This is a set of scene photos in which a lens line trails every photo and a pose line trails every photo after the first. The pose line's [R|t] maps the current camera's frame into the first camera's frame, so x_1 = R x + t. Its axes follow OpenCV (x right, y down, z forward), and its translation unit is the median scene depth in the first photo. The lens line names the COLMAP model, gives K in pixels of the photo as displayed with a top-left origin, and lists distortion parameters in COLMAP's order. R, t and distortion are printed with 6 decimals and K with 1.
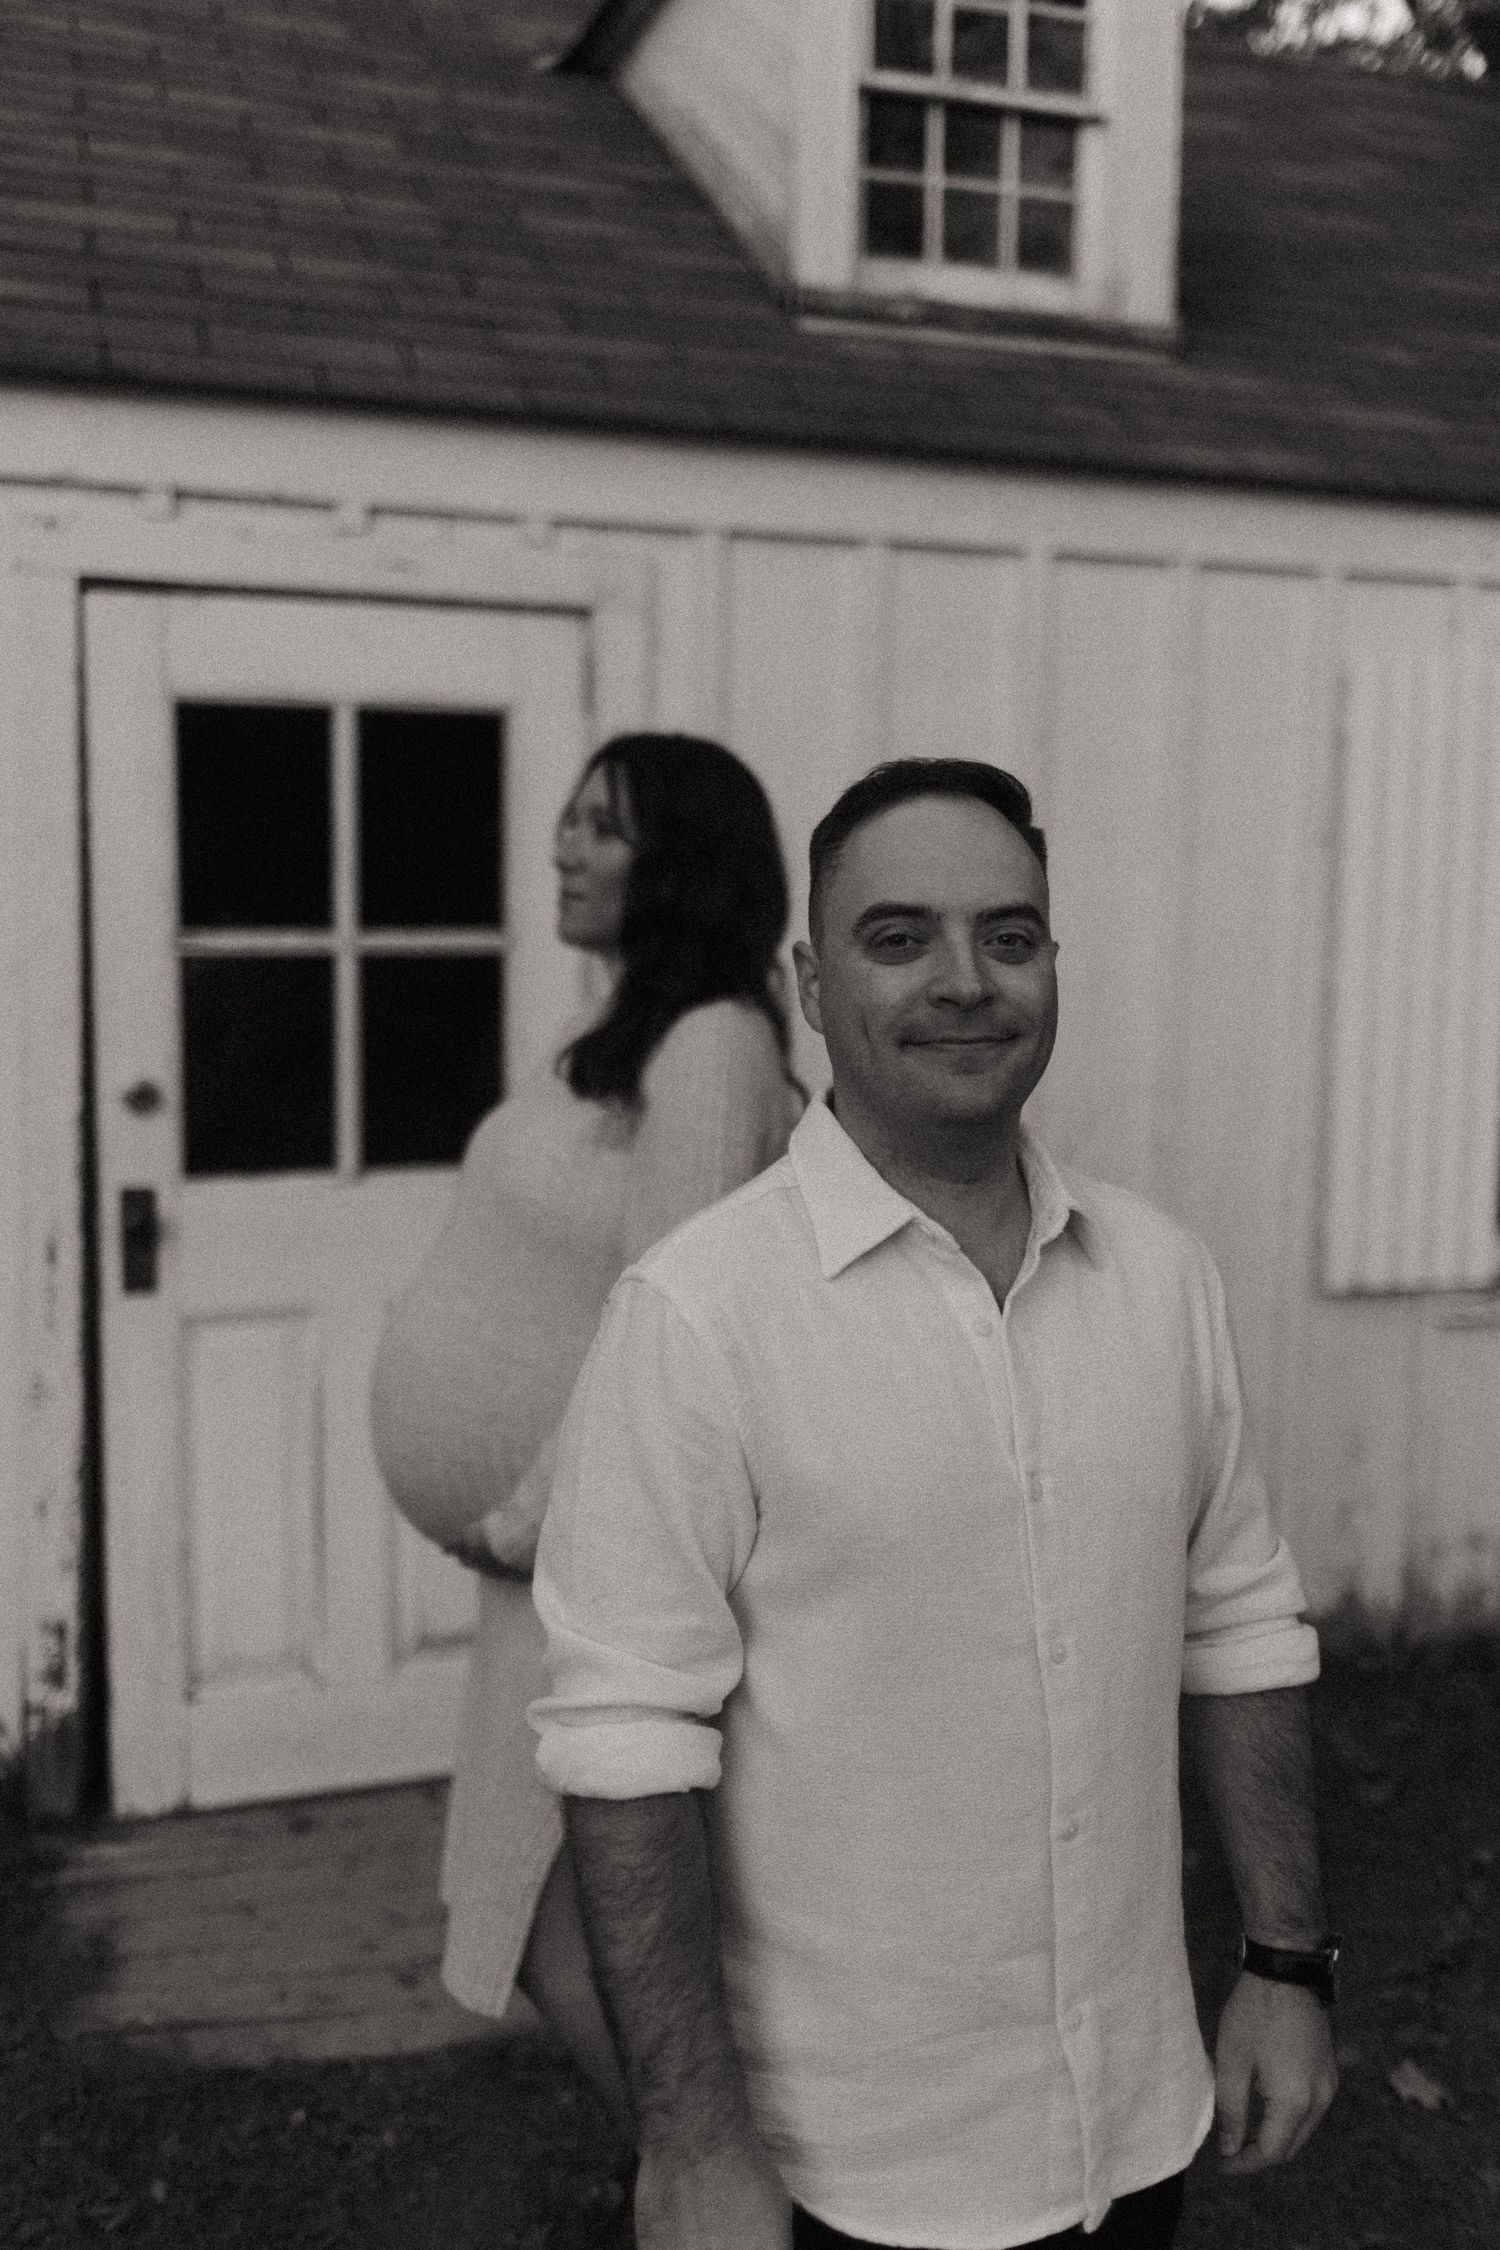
lens RADIAL K [[2178.1, 0, 680.6], [0, 2178.1, 1125.3], [0, 0, 1]] dist [0.008989, -0.013956]
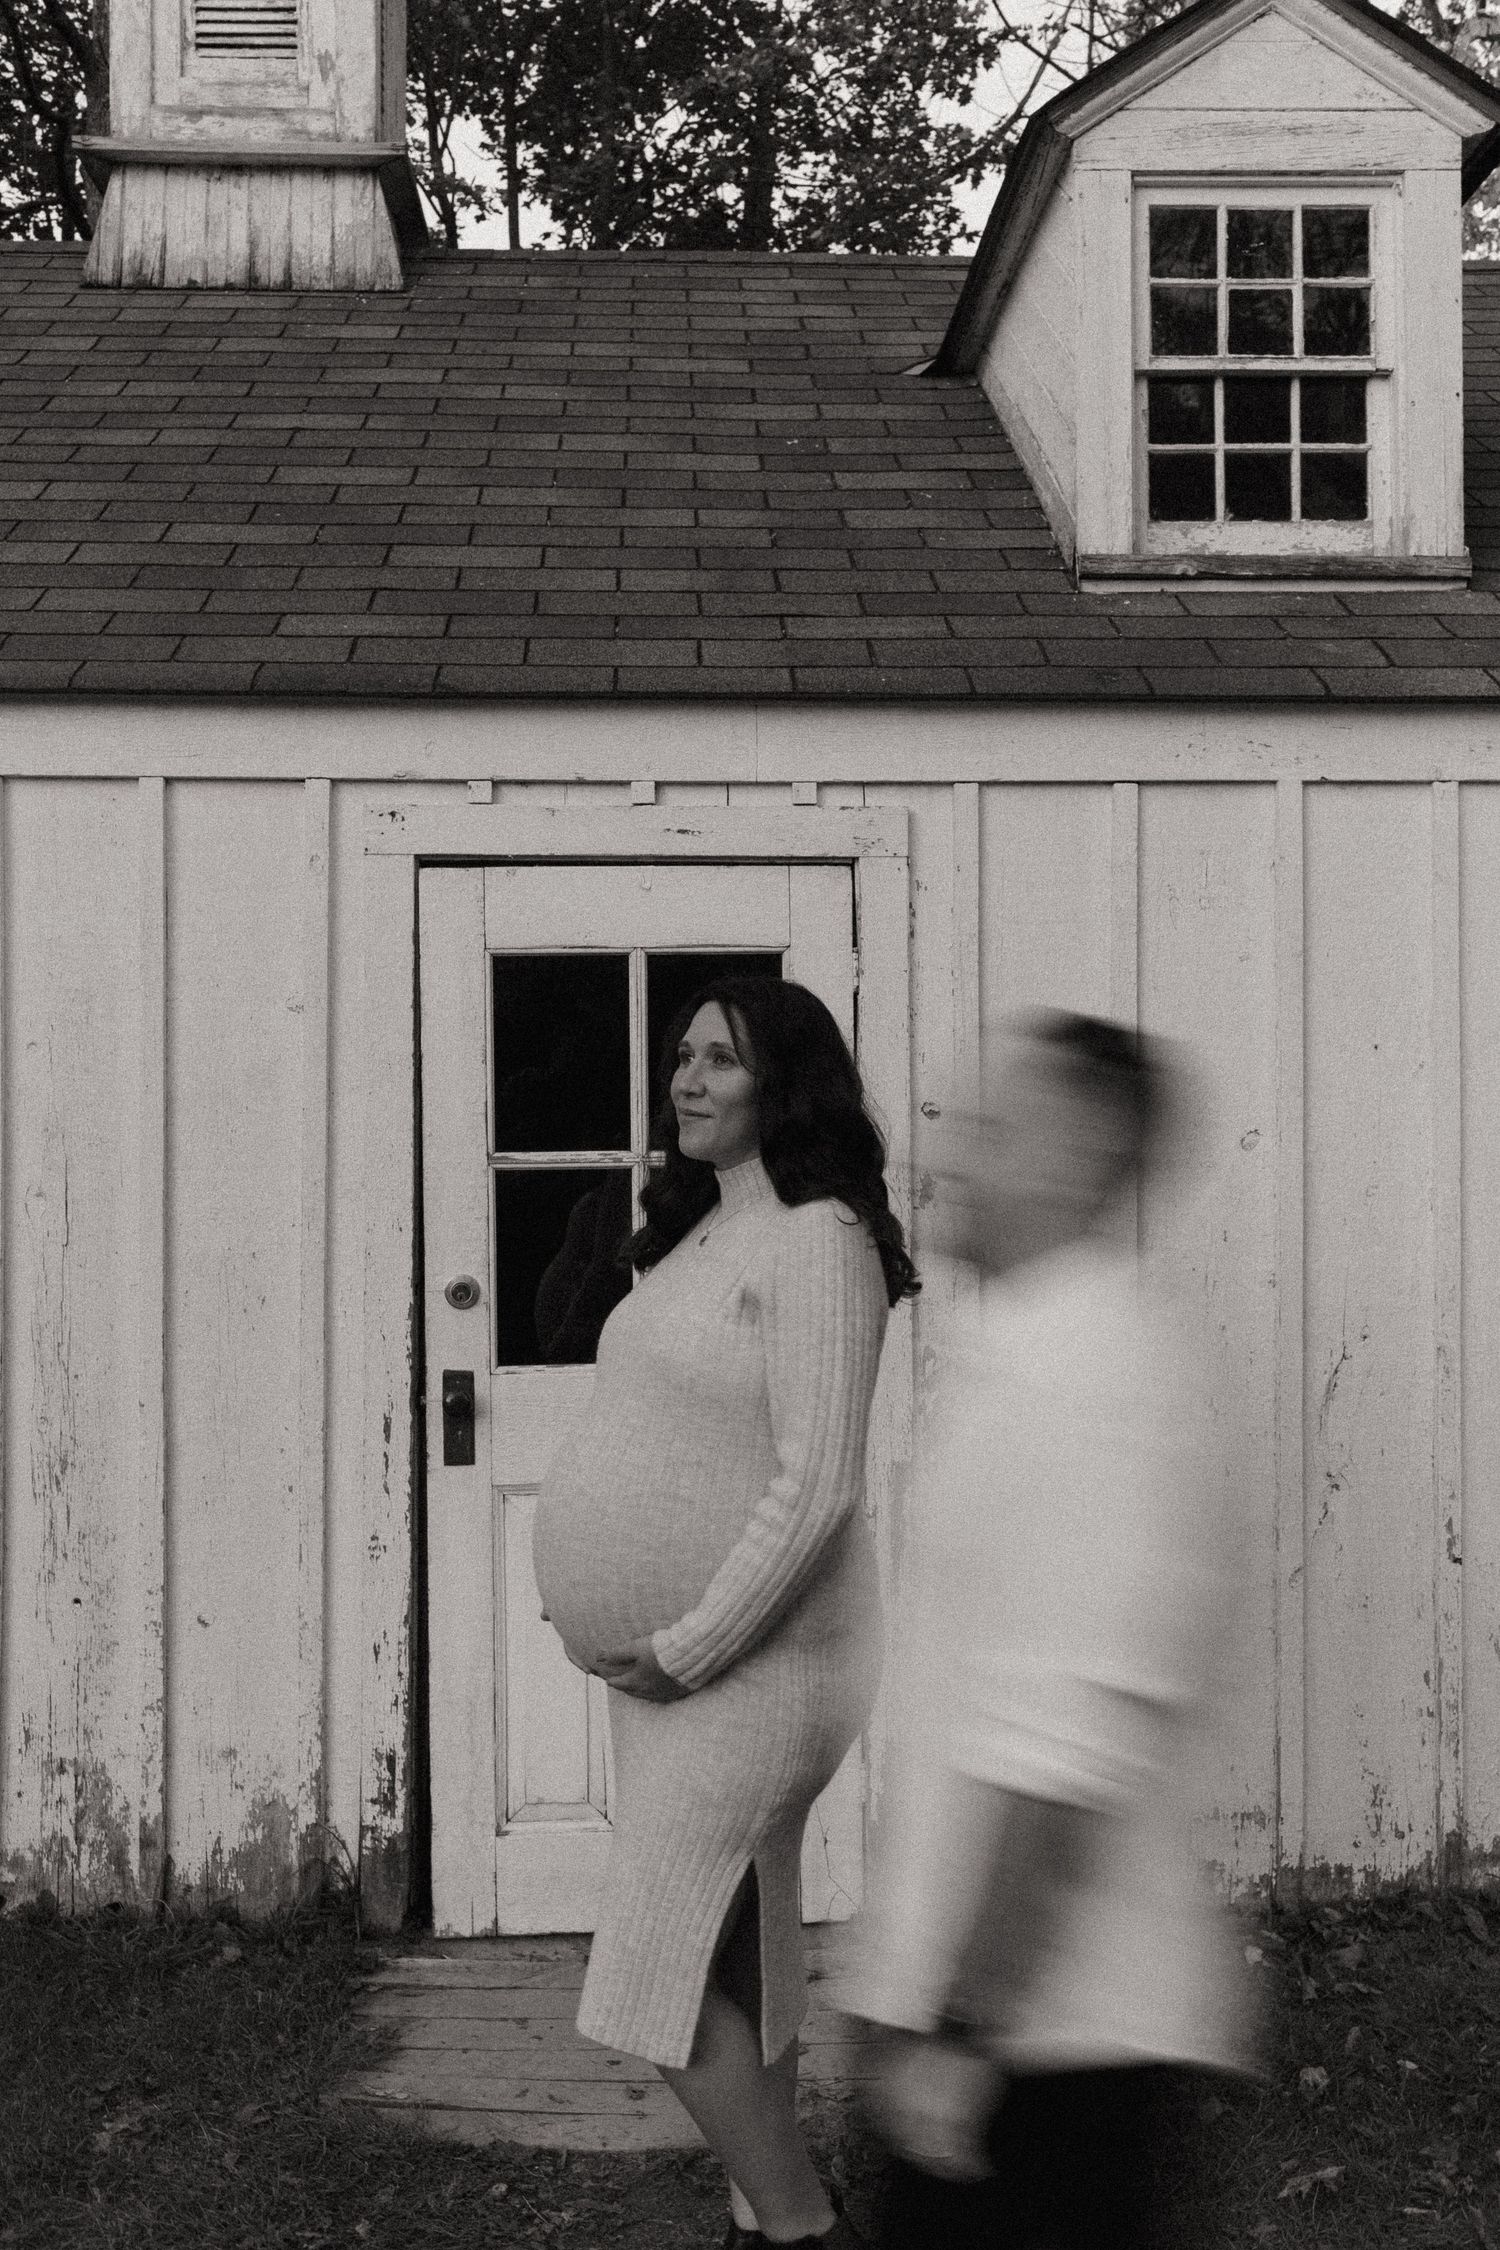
lens RADIAL K [[2293.1, 0, 750.0], [0, 2293.1, 1125.0], [0, 0, 1]] dist [-0.011225, 0.002370]
pose [[0.956047, -0.017438, -0.292695, 0.252721], [-0.014129, 0.994330, -0.105391, 0.024100], [0.292873, 0.104895, 0.950380, -0.121376]]
